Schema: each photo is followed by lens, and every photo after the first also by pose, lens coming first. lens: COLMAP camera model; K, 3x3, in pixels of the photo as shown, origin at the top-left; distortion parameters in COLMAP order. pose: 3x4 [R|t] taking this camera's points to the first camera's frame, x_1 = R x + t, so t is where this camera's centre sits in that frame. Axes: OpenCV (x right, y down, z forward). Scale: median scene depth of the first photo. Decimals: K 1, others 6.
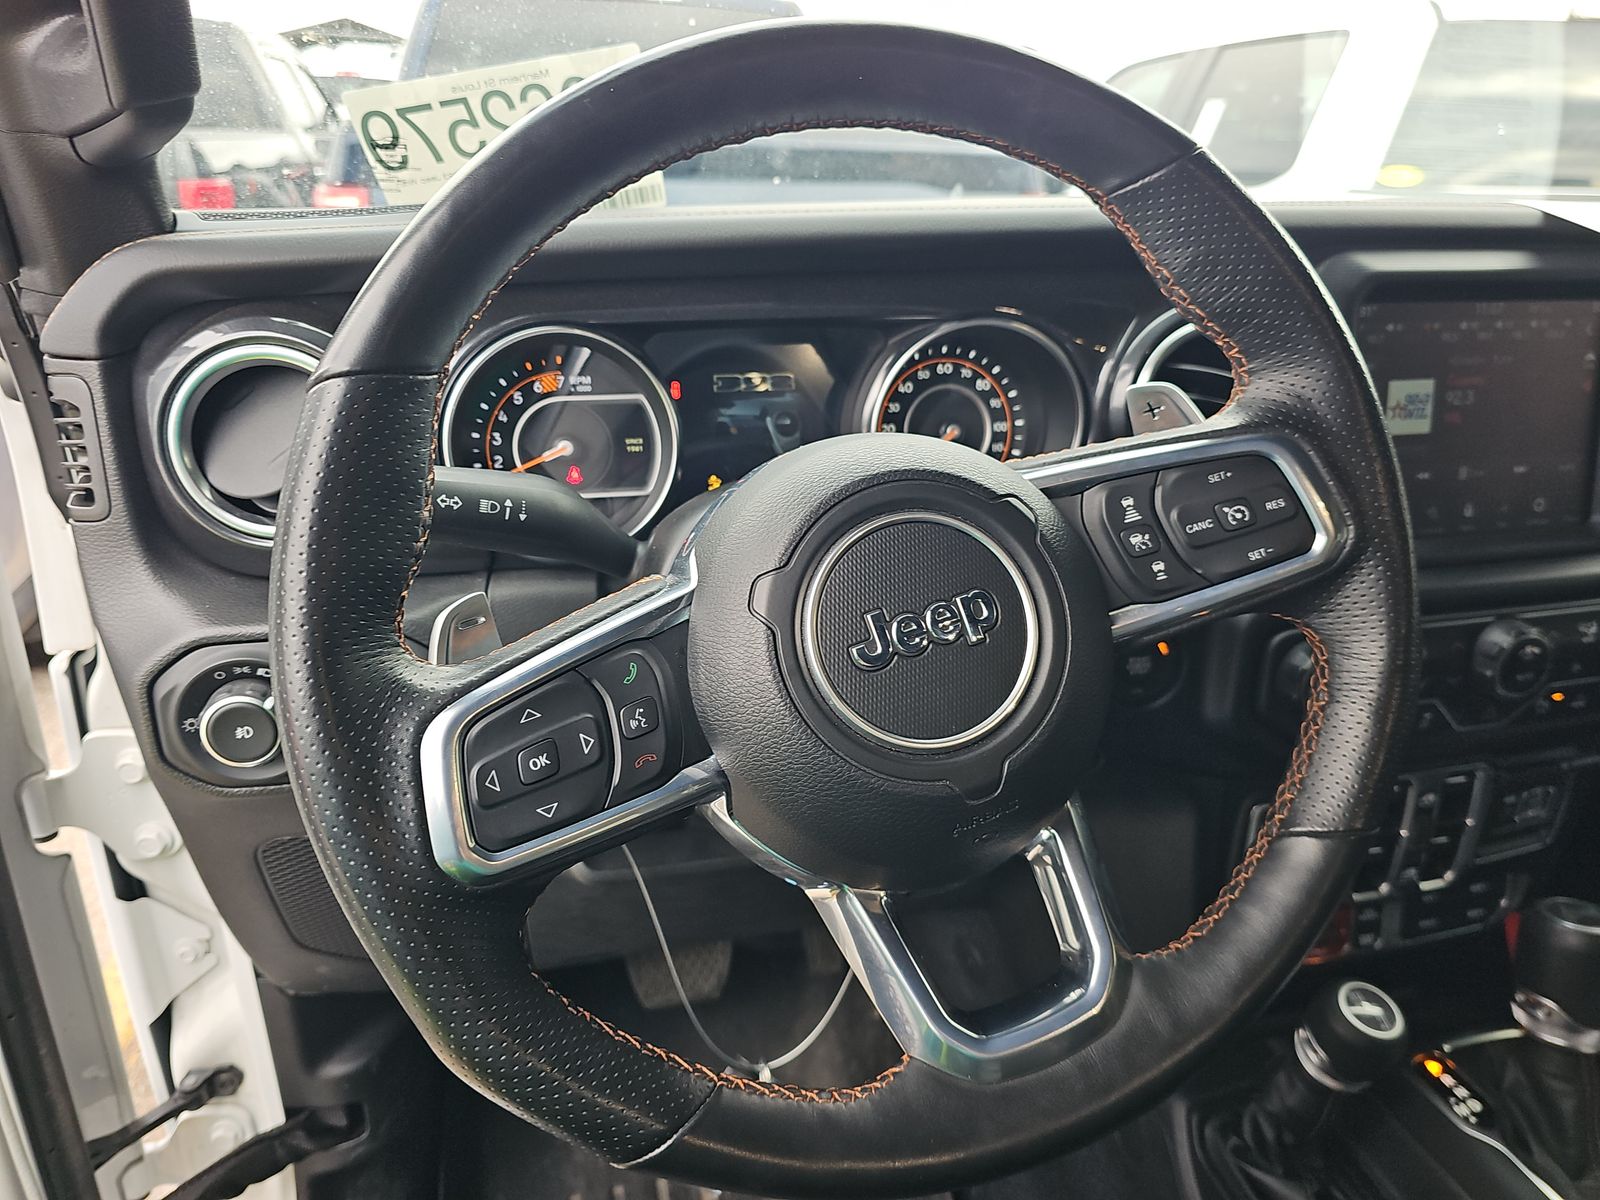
lens RADIAL K [[1064.1, 0, 796.8], [0, 1064.1, 597.4], [0, 0, 1]] dist [0.040538, -0.056526]
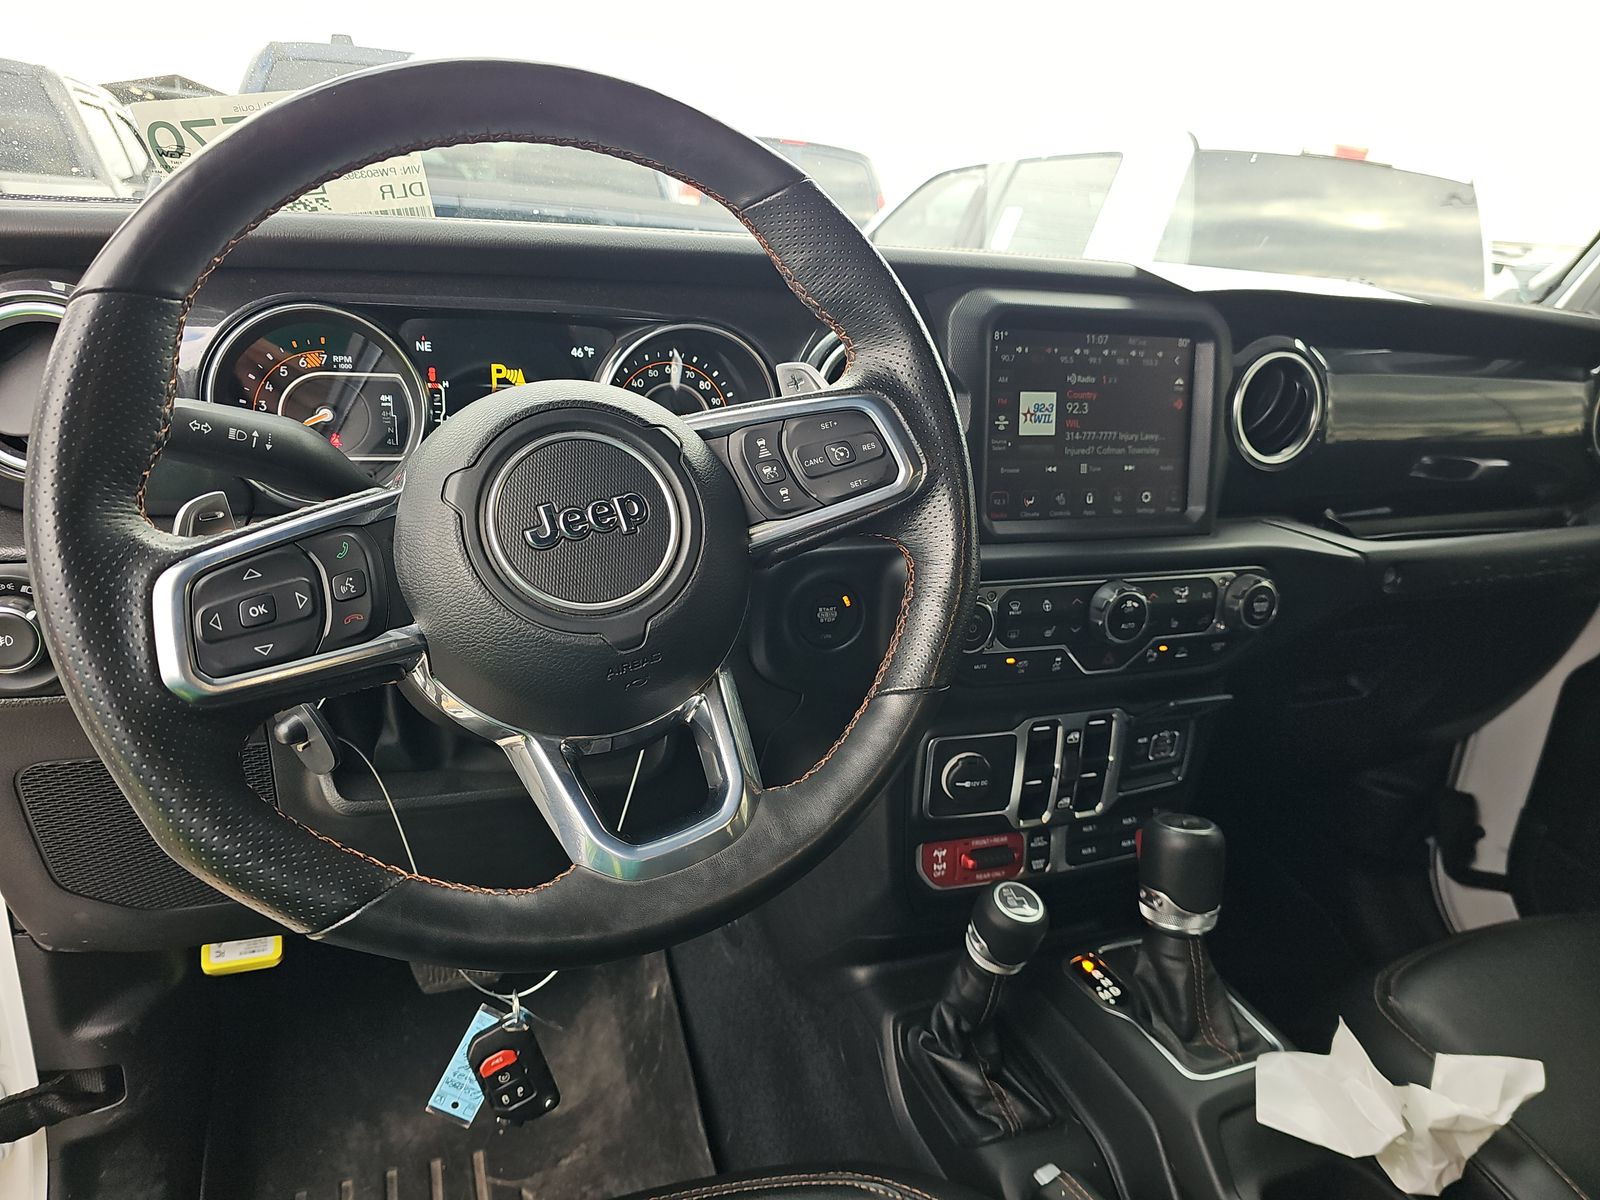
lens RADIAL K [[1057.0, 0, 803.6], [0, 1057.0, 600.7], [0, 0, 1]] dist [0.048605, -0.056987]
pose [[0.988943, 0.008503, 0.148052, 0.122349], [0.001791, 0.997597, -0.069261, 0.138383], [-0.148285, 0.068760, 0.986551, -0.193054]]
